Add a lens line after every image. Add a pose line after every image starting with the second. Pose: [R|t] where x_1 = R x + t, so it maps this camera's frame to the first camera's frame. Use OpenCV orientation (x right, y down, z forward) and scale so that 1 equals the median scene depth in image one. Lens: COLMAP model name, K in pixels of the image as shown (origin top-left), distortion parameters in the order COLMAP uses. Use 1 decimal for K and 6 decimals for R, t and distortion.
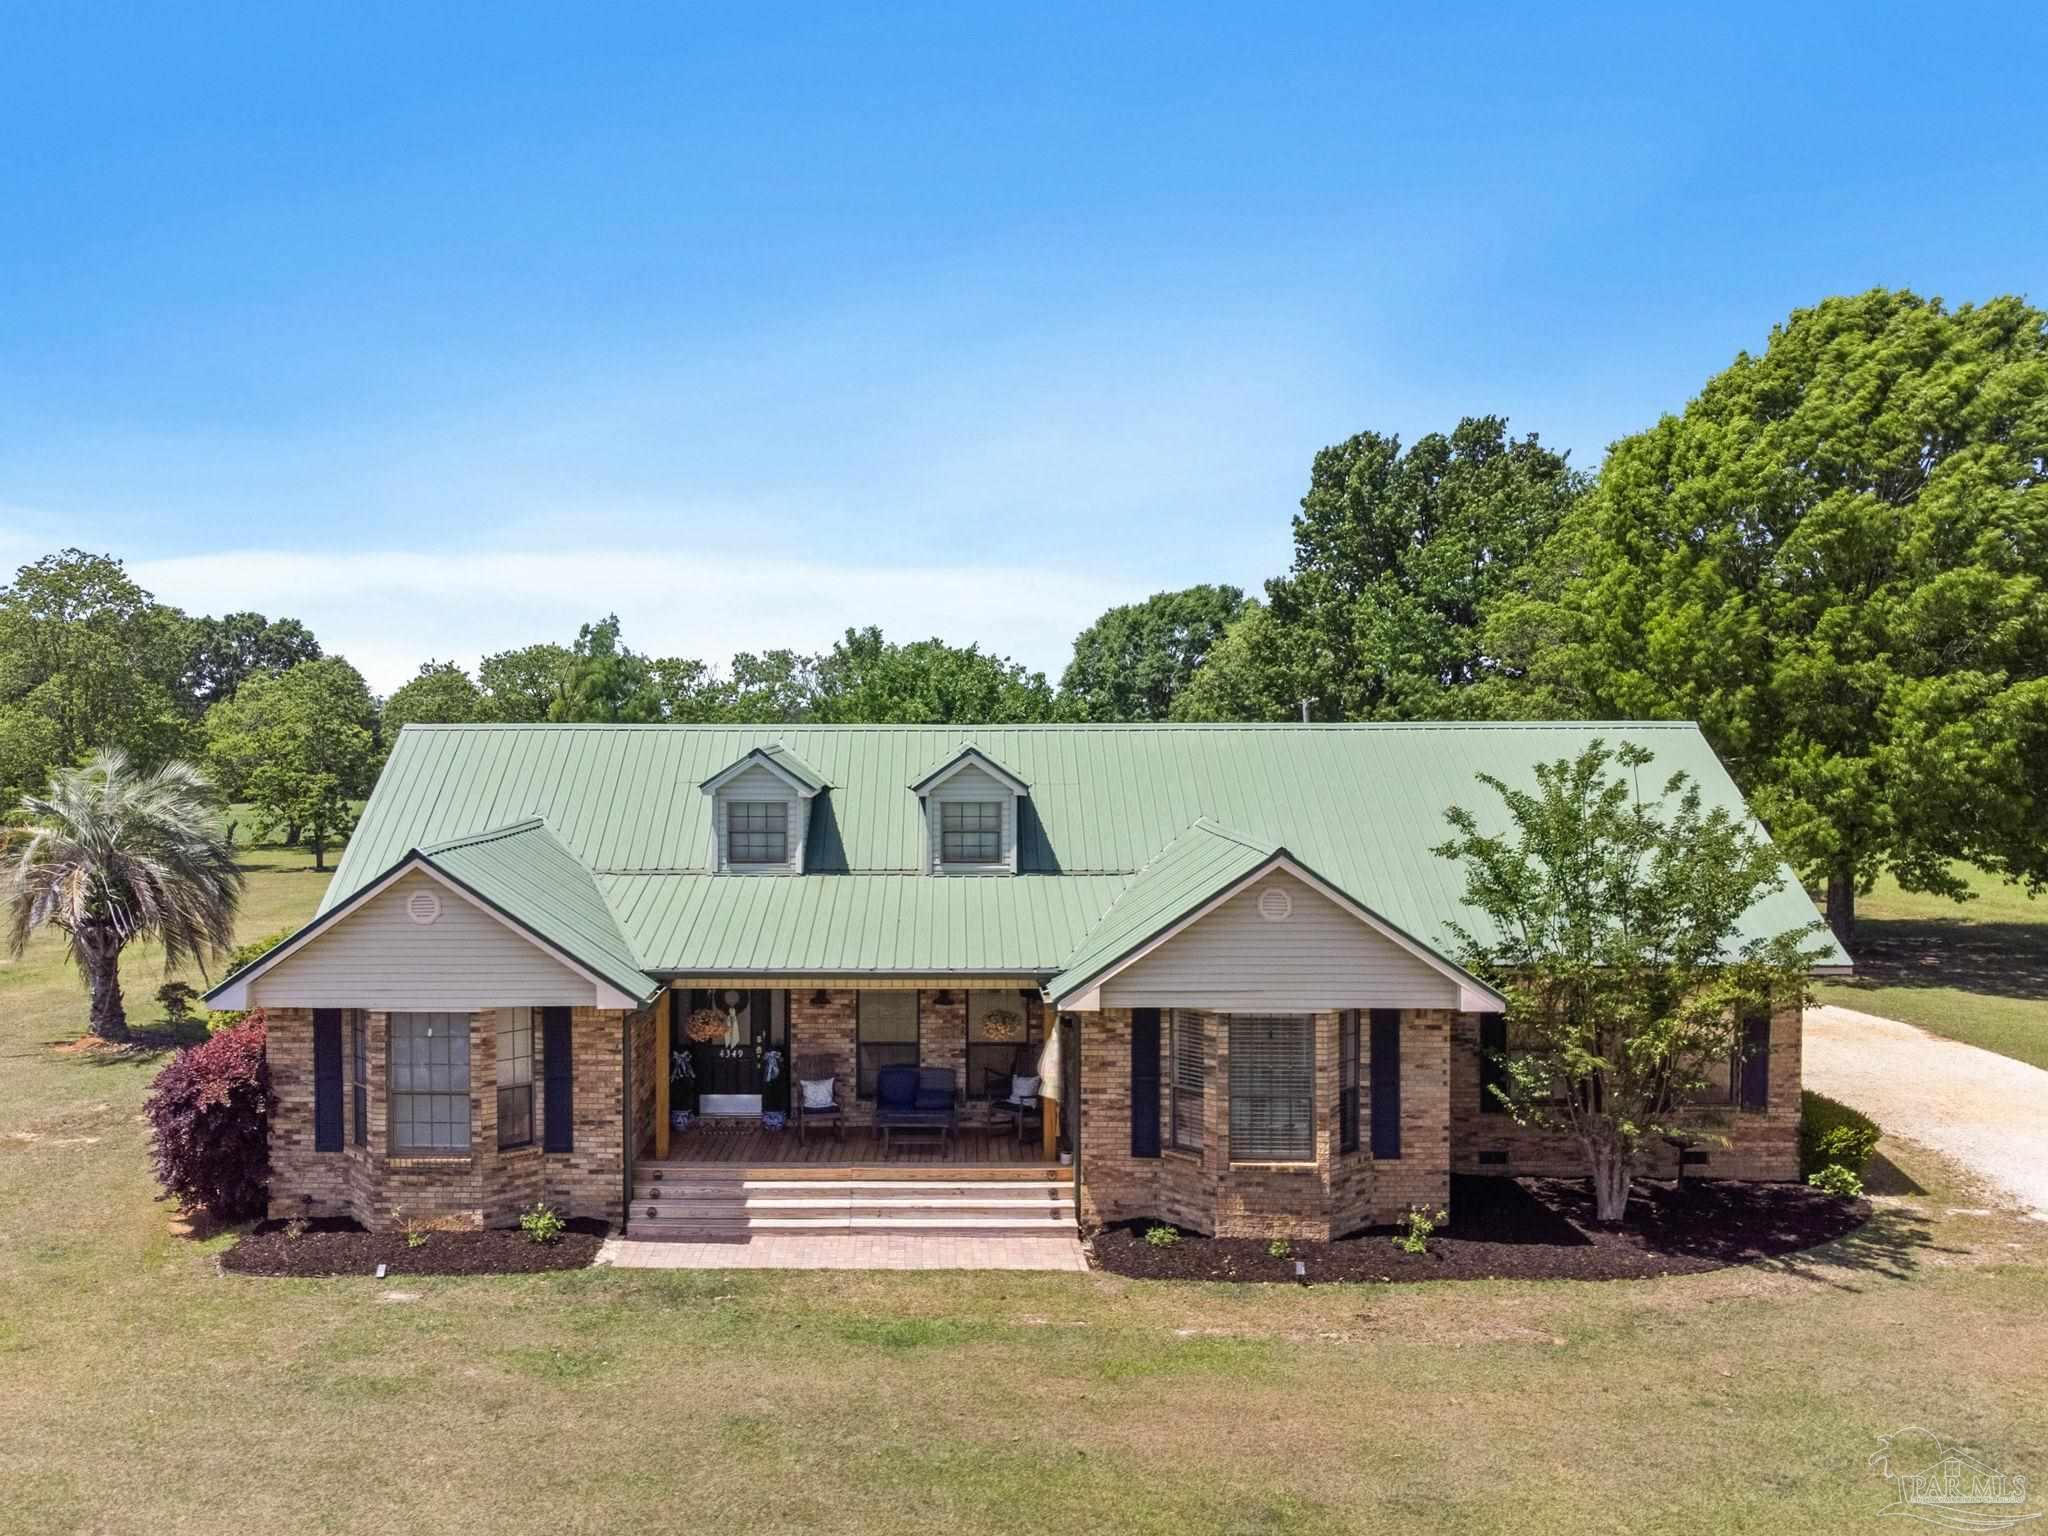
lens RADIAL K [[1547.7, 0, 899.2], [0, 1547.7, 771.3], [0, 0, 1]] dist [0.000443, -0.002574]
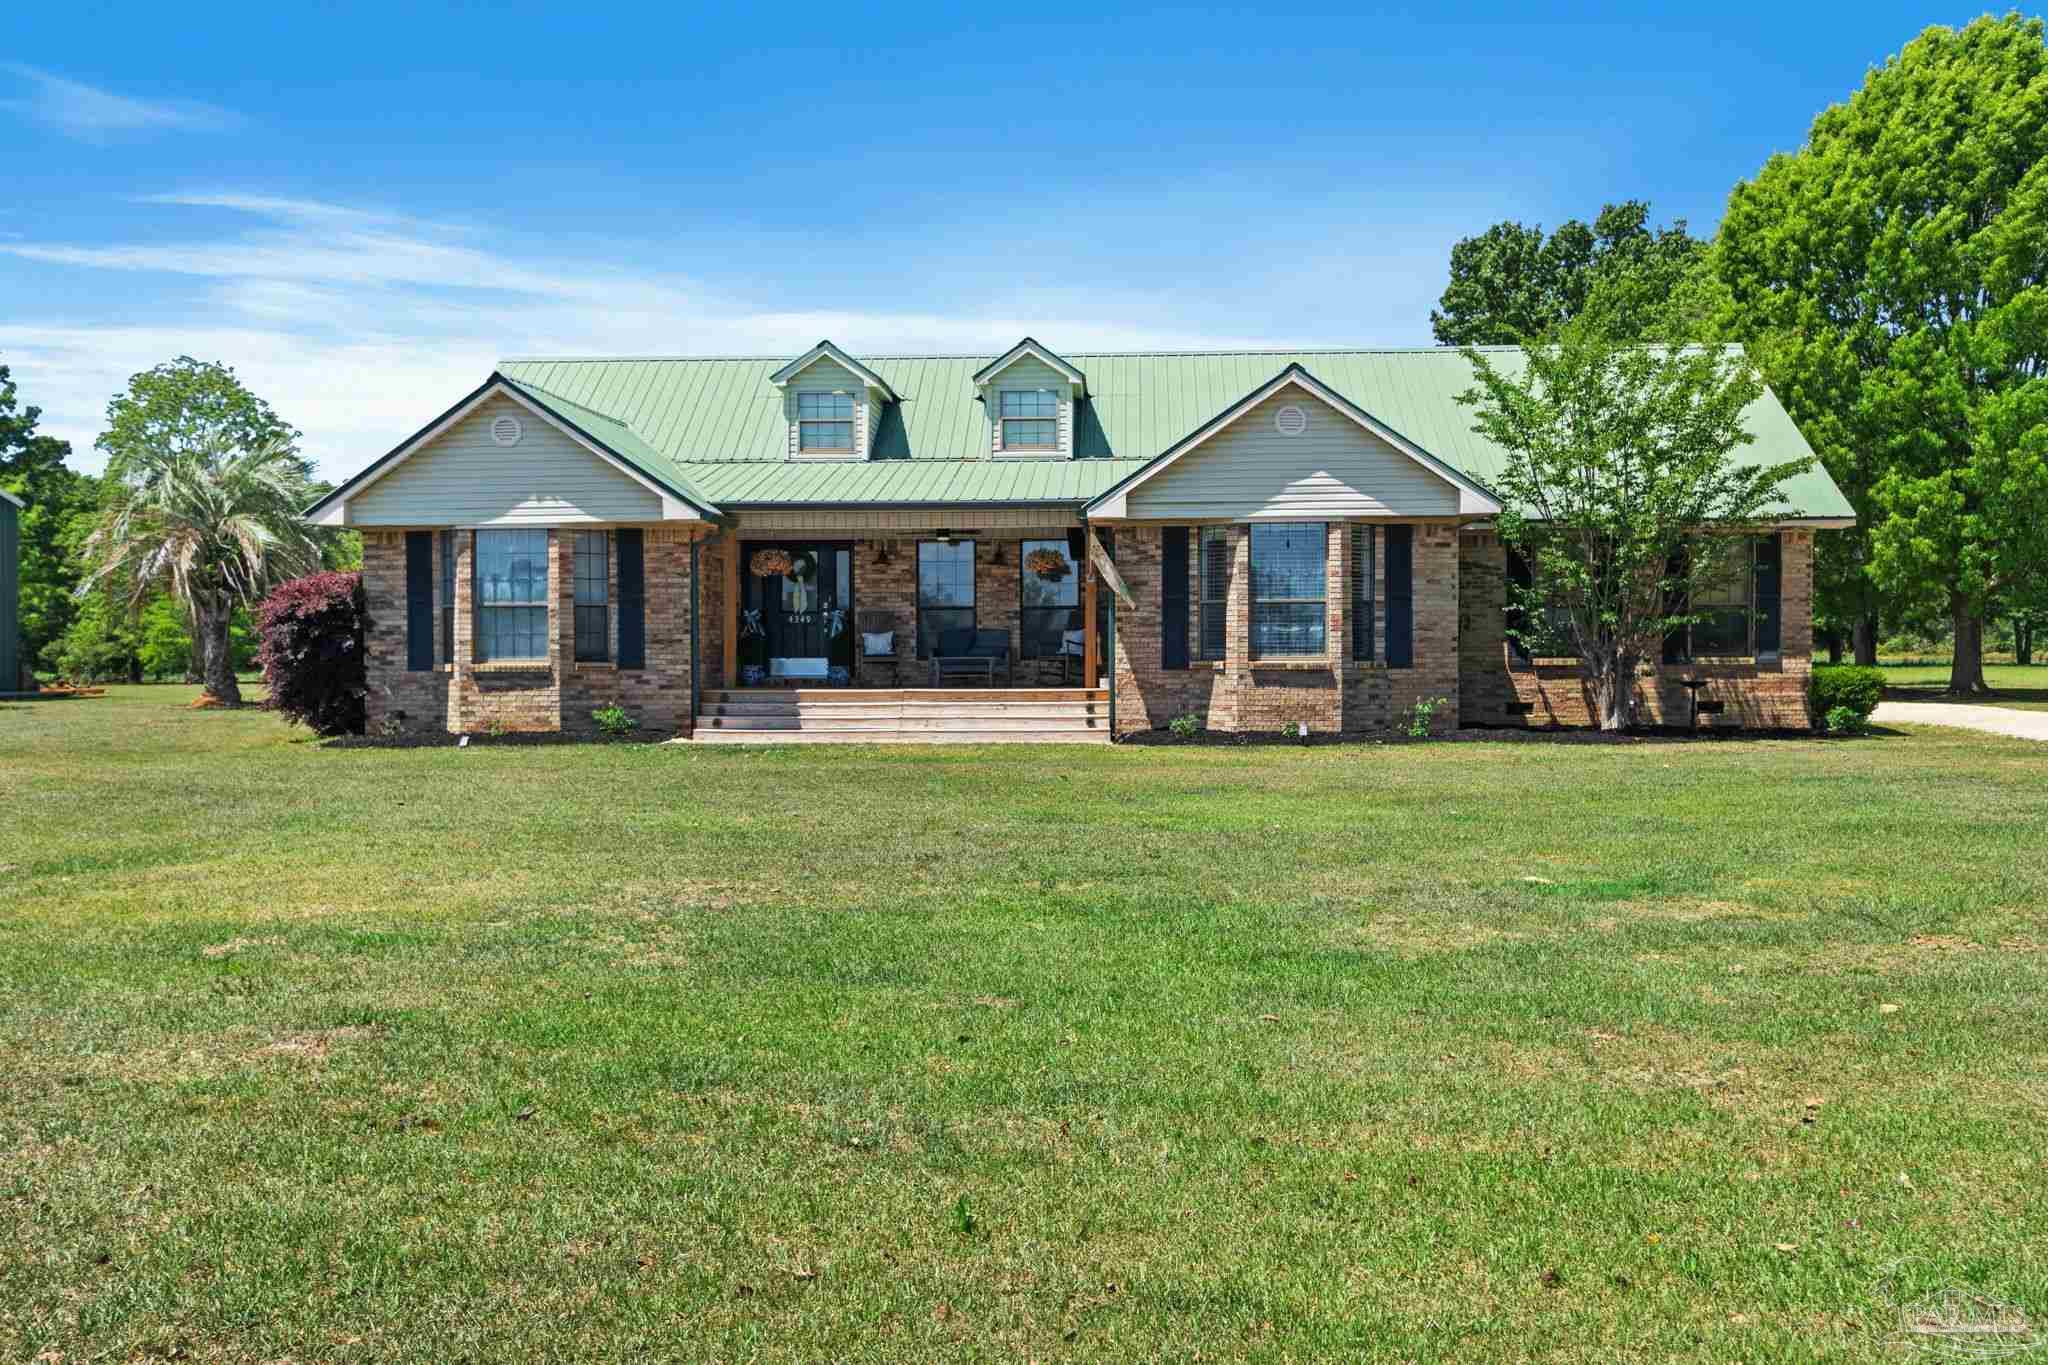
lens RADIAL K [[1649.0, 0, 1021.6], [0, 1649.0, 675.6], [0, 0, 1]] dist [-0.002348, 0.000522]
pose [[0.999798, -0.000569, -0.020067, 0.075043], [0.000547, 0.999999, -0.001138, 0.252343], [0.020067, 0.001127, 0.999798, -0.143526]]
